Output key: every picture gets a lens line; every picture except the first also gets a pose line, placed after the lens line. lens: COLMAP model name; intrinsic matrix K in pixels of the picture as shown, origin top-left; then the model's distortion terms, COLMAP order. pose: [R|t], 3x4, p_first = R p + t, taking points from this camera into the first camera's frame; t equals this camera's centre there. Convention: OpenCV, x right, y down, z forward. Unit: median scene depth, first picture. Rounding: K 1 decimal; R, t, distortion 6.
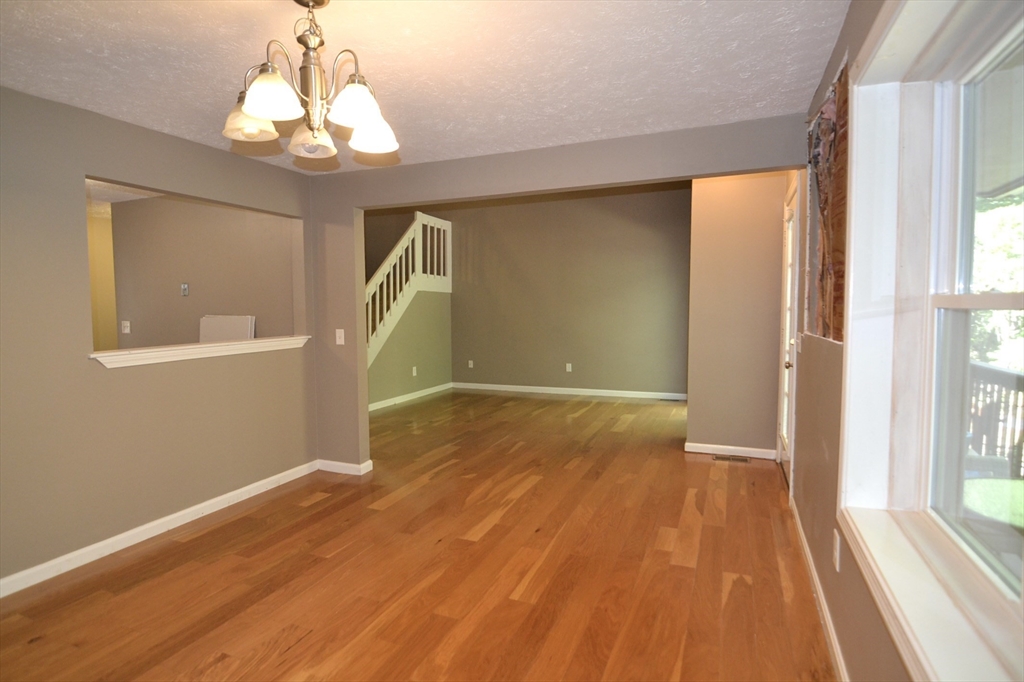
lens RADIAL K [[487.9, 0, 510.6], [0, 487.9, 337.7], [0, 0, 1]] dist [-0.015434, -0.001281]
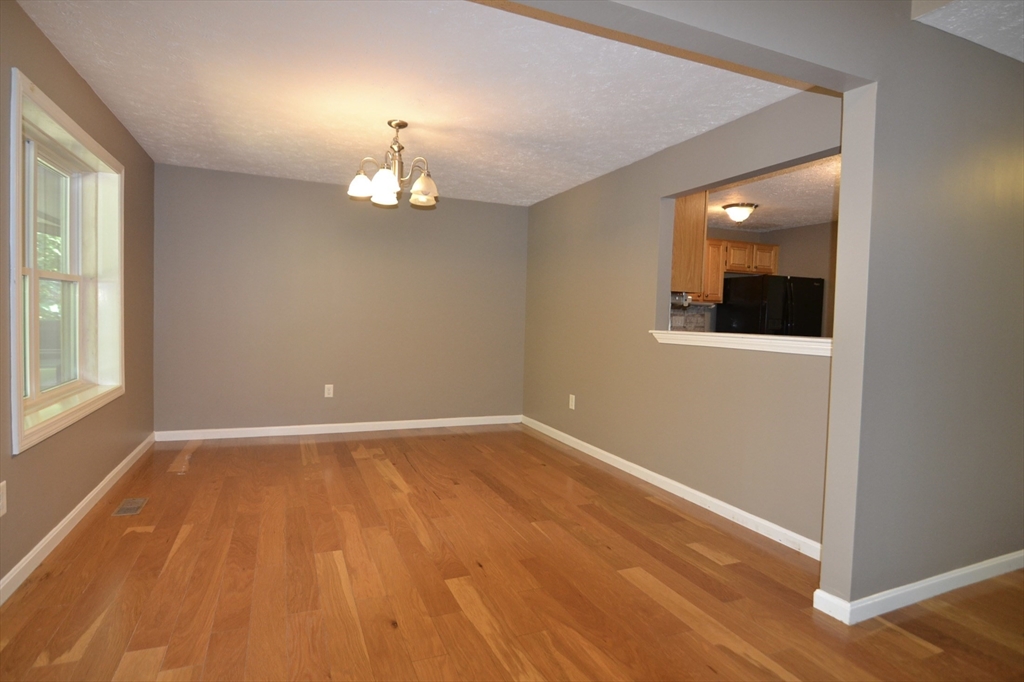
lens RADIAL K [[538.9, 0, 513.5], [0, 538.9, 326.2], [0, 0, 1]] dist [-0.018862, -0.000978]
pose [[-0.681337, 0.007157, -0.731935, 0.527918], [-0.066608, 0.995197, 0.071734, -0.062262], [0.728933, 0.097628, -0.677588, 1.780078]]
